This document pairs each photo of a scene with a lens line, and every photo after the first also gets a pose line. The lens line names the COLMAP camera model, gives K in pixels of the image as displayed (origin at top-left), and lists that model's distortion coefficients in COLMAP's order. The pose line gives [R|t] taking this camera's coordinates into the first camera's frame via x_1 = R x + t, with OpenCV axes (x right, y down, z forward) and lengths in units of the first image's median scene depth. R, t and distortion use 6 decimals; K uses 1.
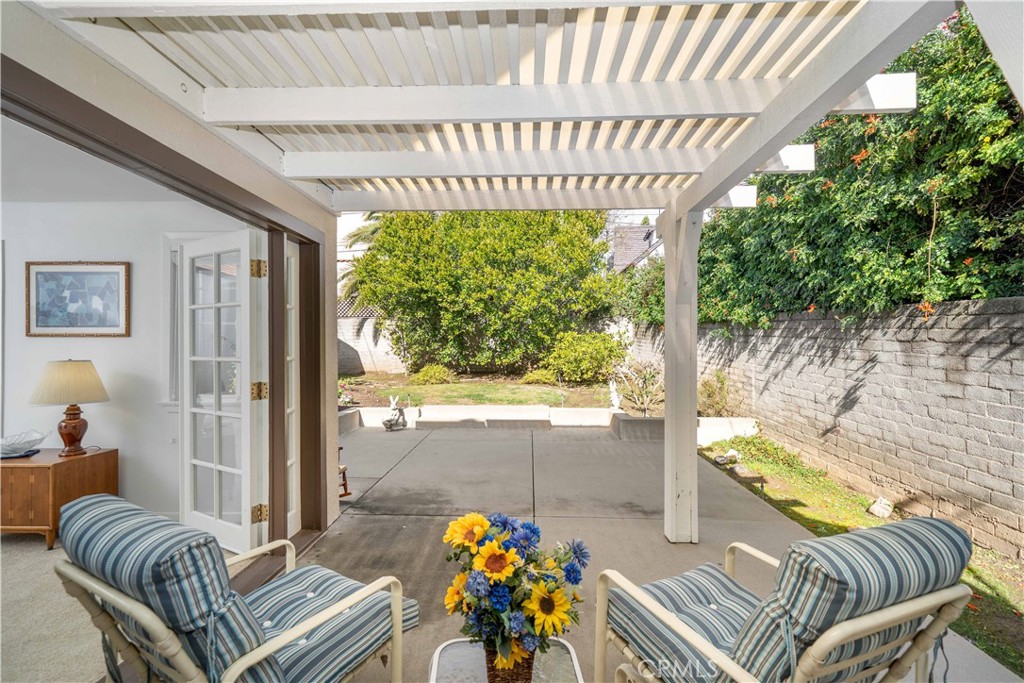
lens RADIAL K [[484.3, 0, 515.0], [0, 484.3, 345.5], [0, 0, 1]] dist [0.003150, 0.001181]
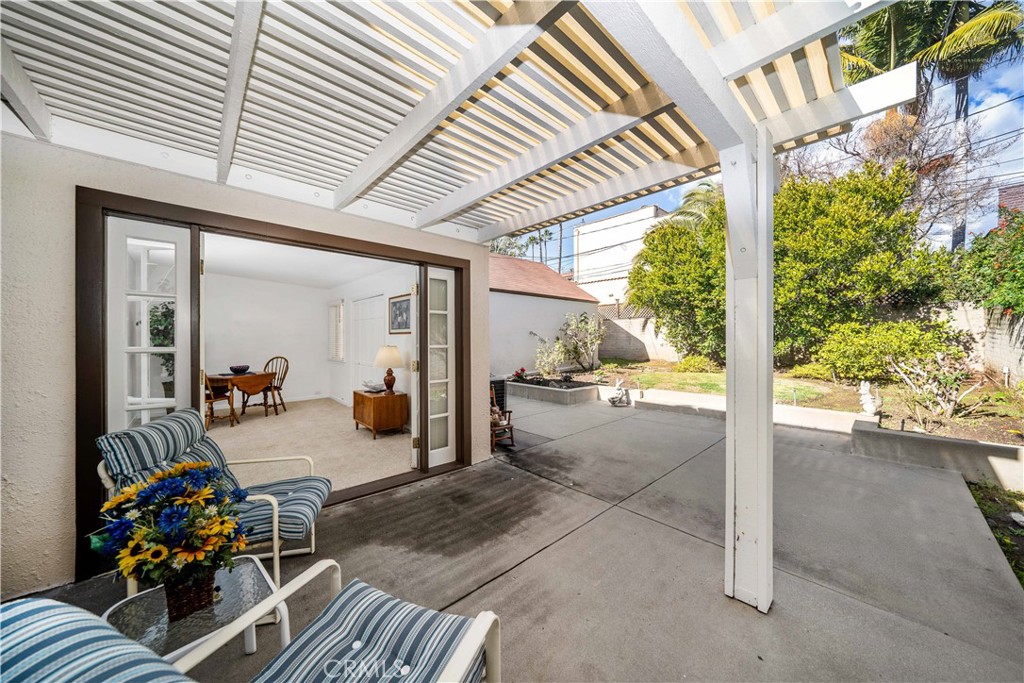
lens RADIAL K [[352.9, 0, 518.5], [0, 352.9, 344.0], [0, 0, 1]] dist [-0.019963, 0.002348]
pose [[0.699258, 0.005384, -0.714849, 0.154637], [0.002794, 0.999943, 0.010263, 0.002904], [0.714864, -0.009174, 0.699204, 0.126167]]
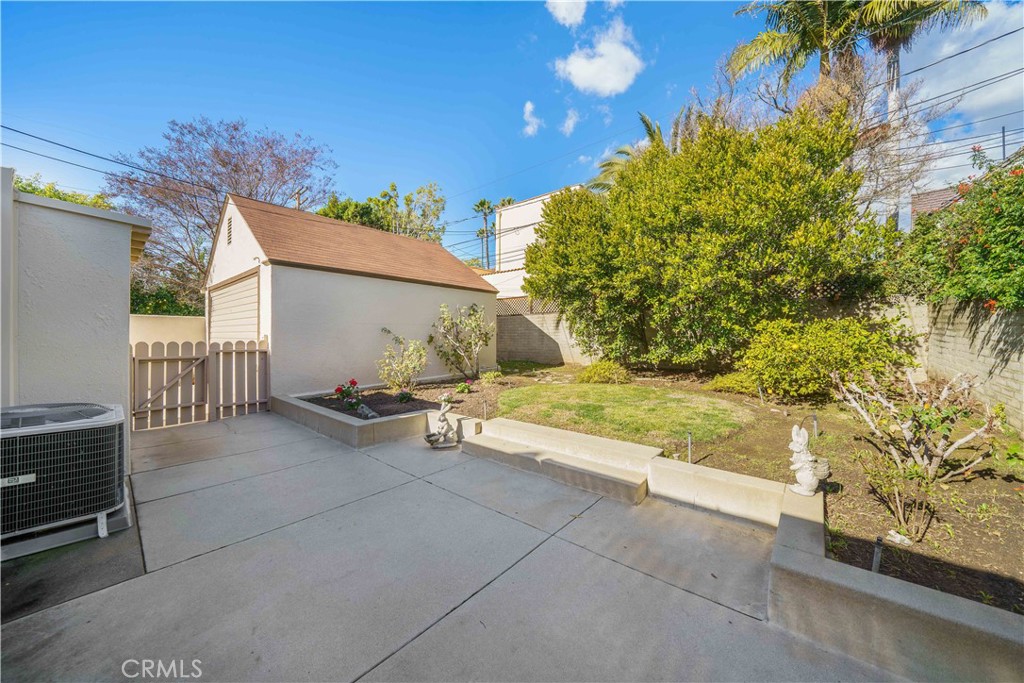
lens RADIAL K [[352.9, 0, 532.4], [0, 352.9, 338.3], [0, 0, 1]] dist [-0.019963, 0.002348]
pose [[0.789490, 0.003741, -0.613752, 0.150340], [-0.003680, 0.999992, 0.001362, -0.001975], [0.613753, 0.001183, 0.789497, 0.448139]]
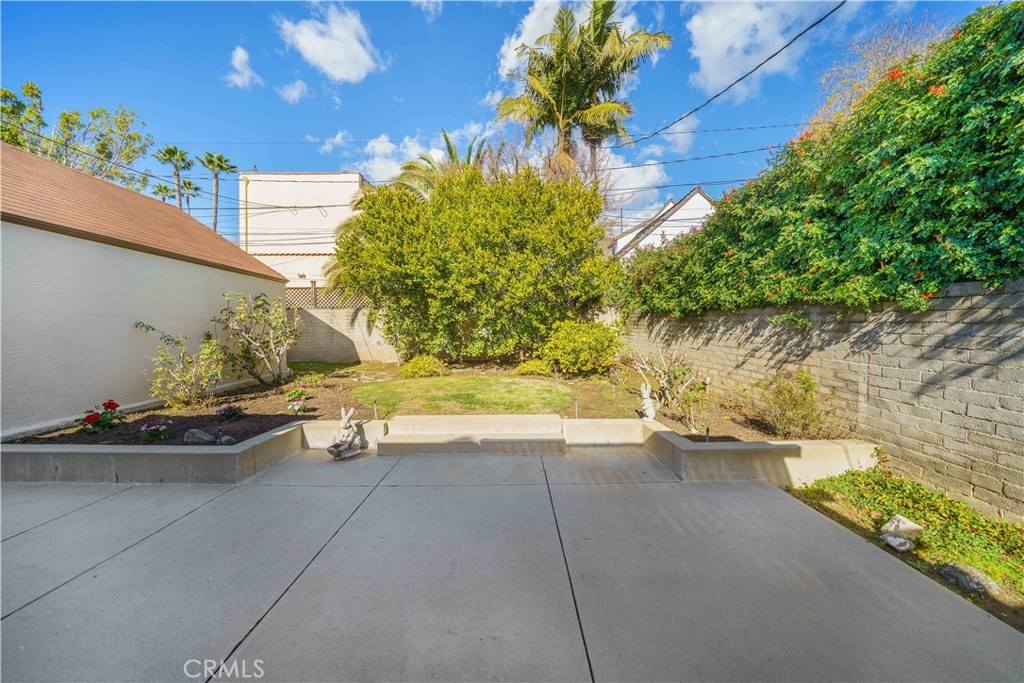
lens RADIAL K [[352.9, 0, 509.6], [0, 352.9, 337.0], [0, 0, 1]] dist [-0.019963, 0.002348]
pose [[0.999669, -0.004338, 0.025375, -0.016432], [0.004151, 0.999964, 0.007445, -0.002173], [-0.025407, -0.007338, 0.999650, 0.337886]]
